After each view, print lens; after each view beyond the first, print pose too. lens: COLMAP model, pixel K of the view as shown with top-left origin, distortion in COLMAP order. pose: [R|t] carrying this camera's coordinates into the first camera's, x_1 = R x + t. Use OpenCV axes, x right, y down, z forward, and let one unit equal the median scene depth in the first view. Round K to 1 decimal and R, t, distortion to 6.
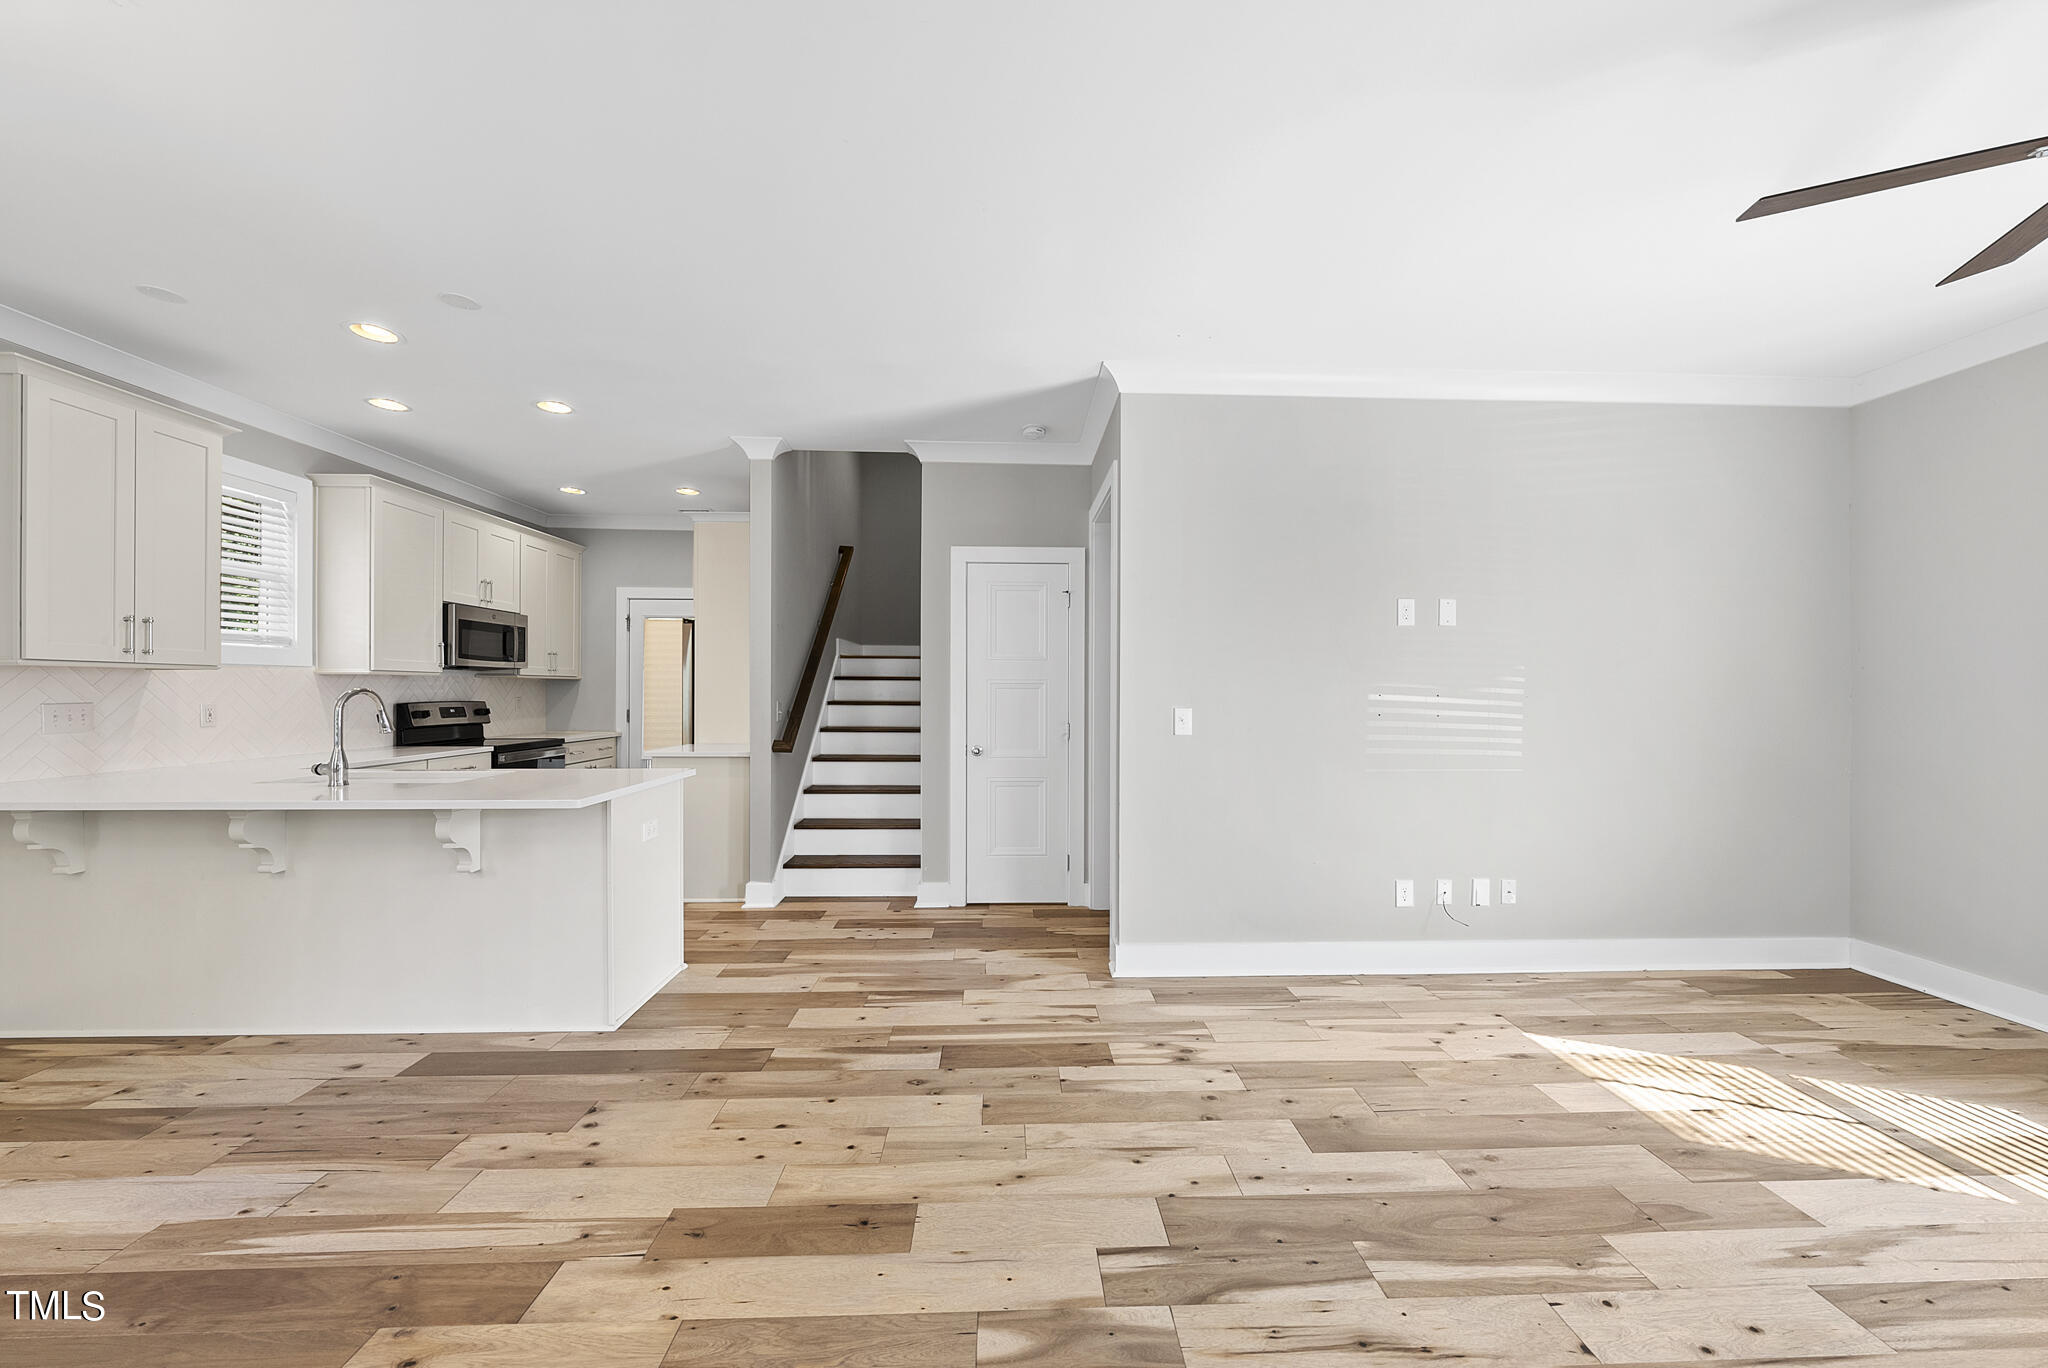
lens RADIAL K [[728.8, 0, 1029.4], [0, 728.8, 682.6], [0, 0, 1]] dist [-0.003260, 0.000967]
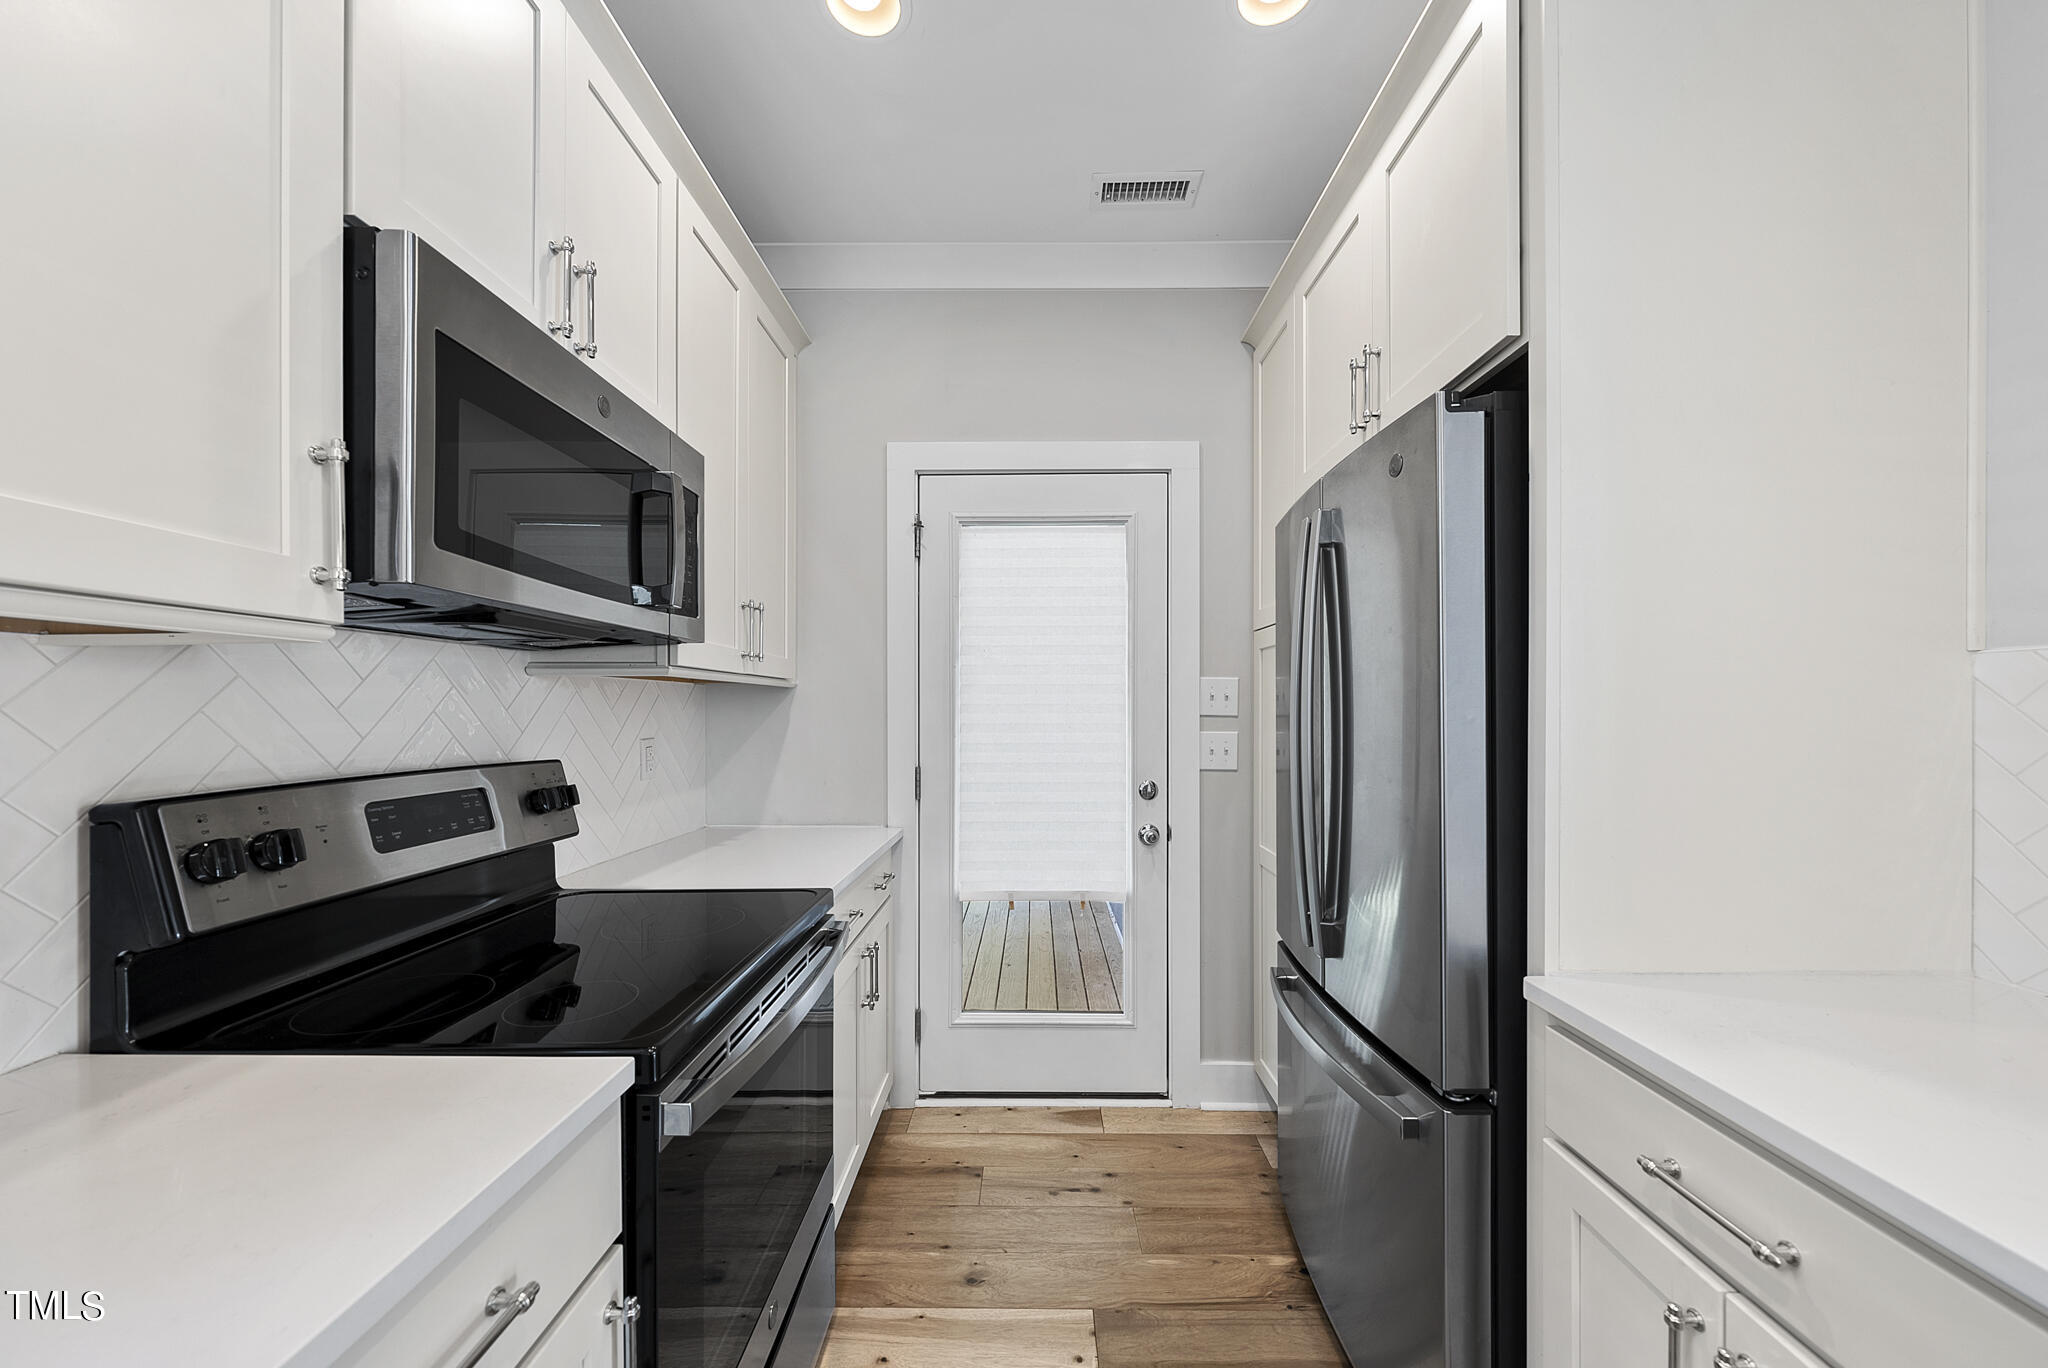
lens RADIAL K [[728.8, 0, 1028.8], [0, 728.8, 701.7], [0, 0, 1]] dist [-0.003260, 0.000967]
pose [[0.998965, -0.007900, -0.044789, -0.973235], [0.007790, 0.999966, -0.002621, 0.009169], [0.044808, 0.002270, 0.998993, 1.276359]]
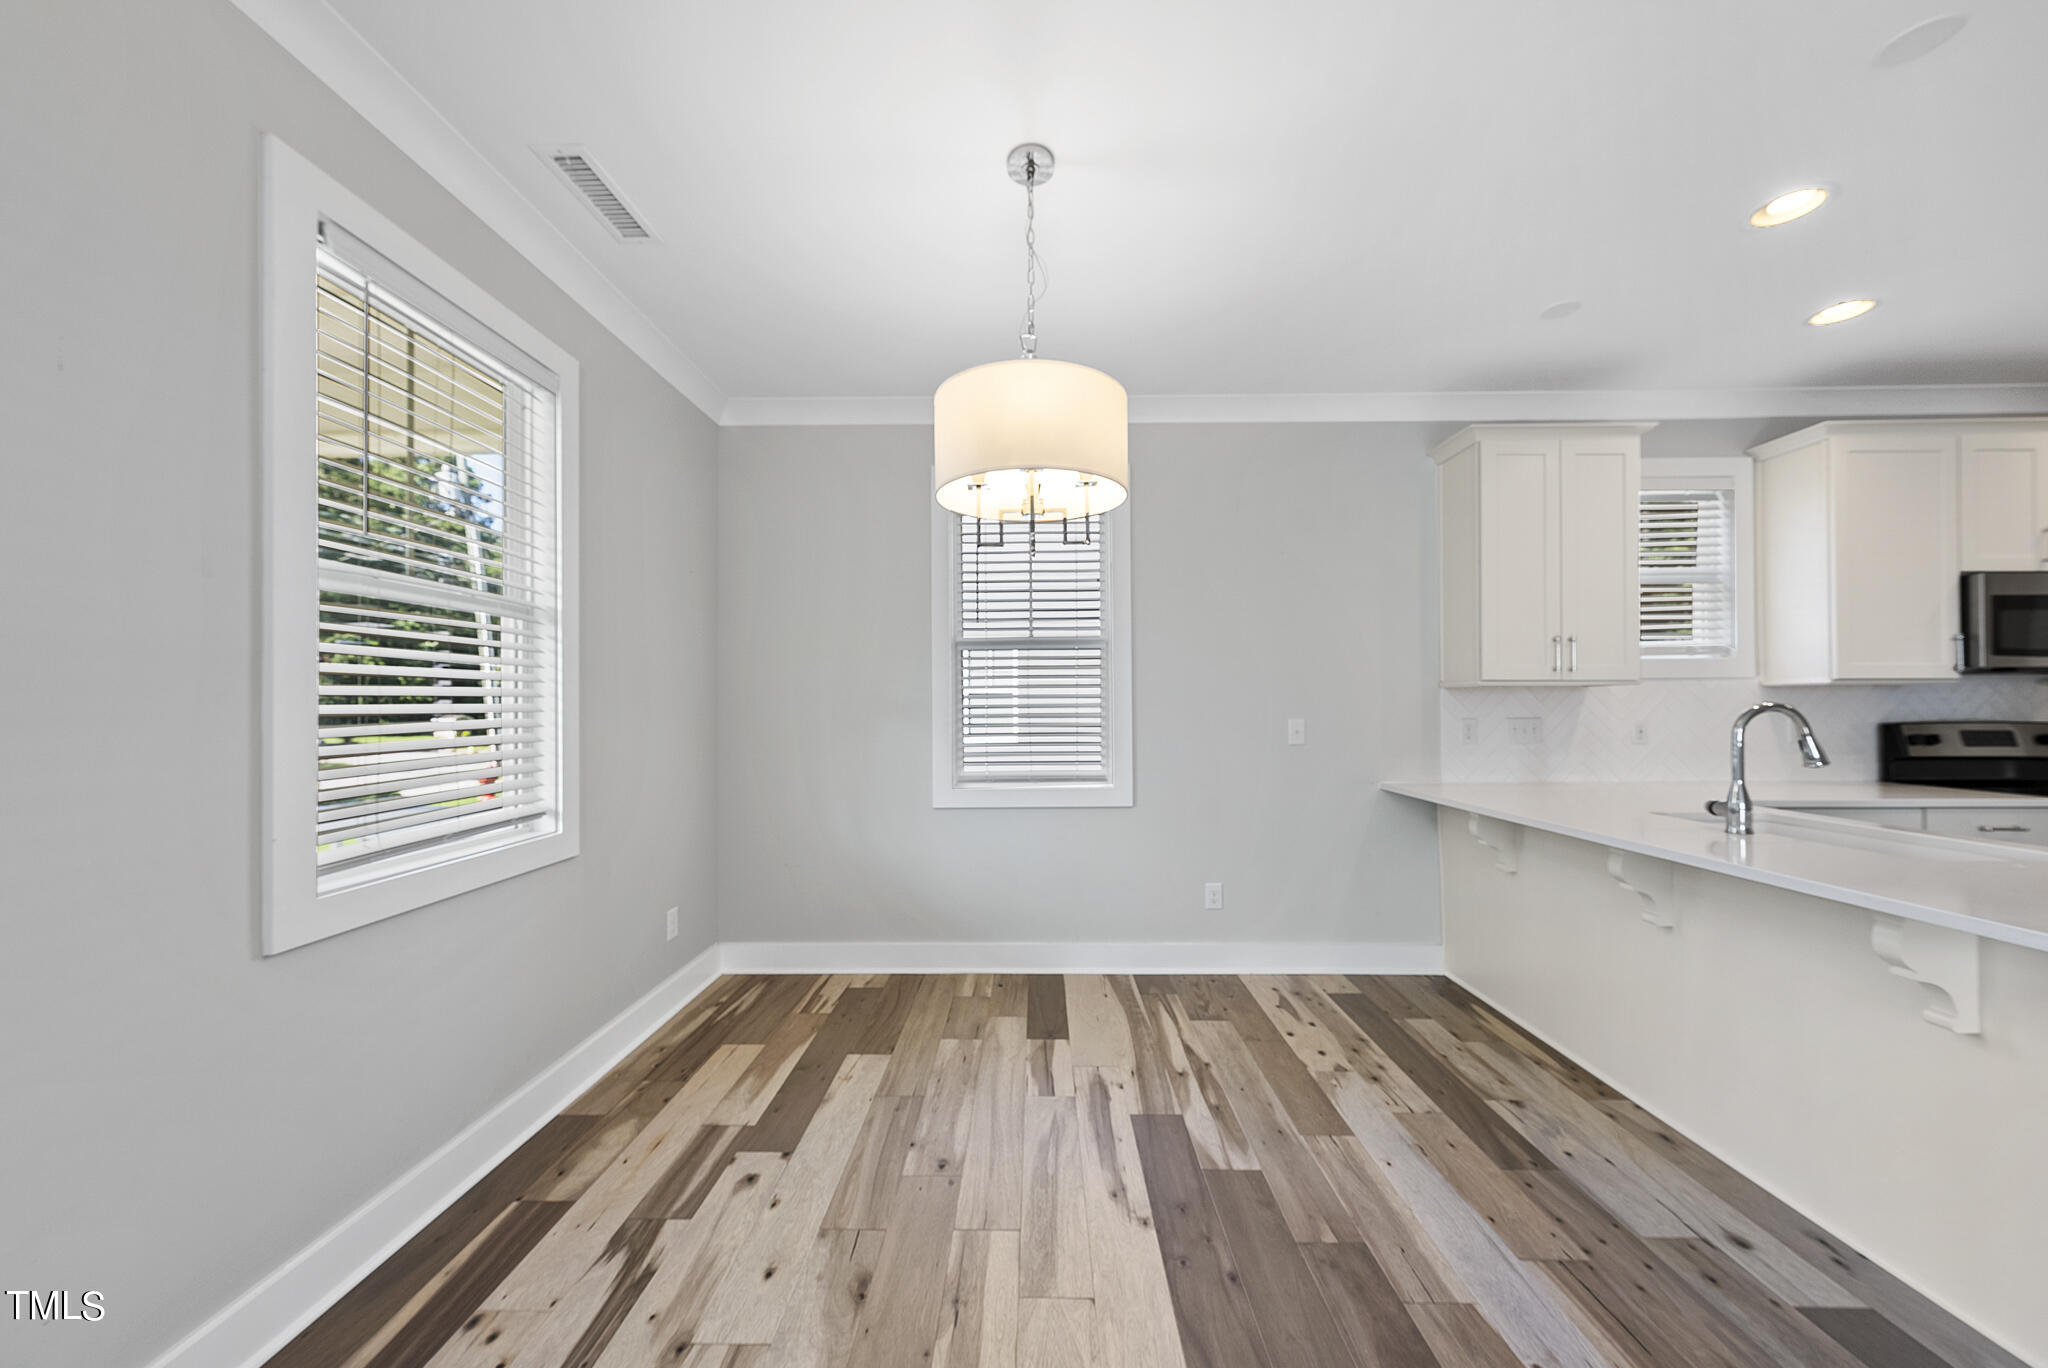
lens RADIAL K [[728.8, 0, 984.2], [0, 728.8, 705.6], [0, 0, 1]] dist [-0.003260, 0.000967]
pose [[-0.067044, -0.004061, -0.997742, -0.121889], [0.015363, 0.999869, -0.005102, 0.000964], [0.997632, -0.015671, -0.066973, 0.226409]]
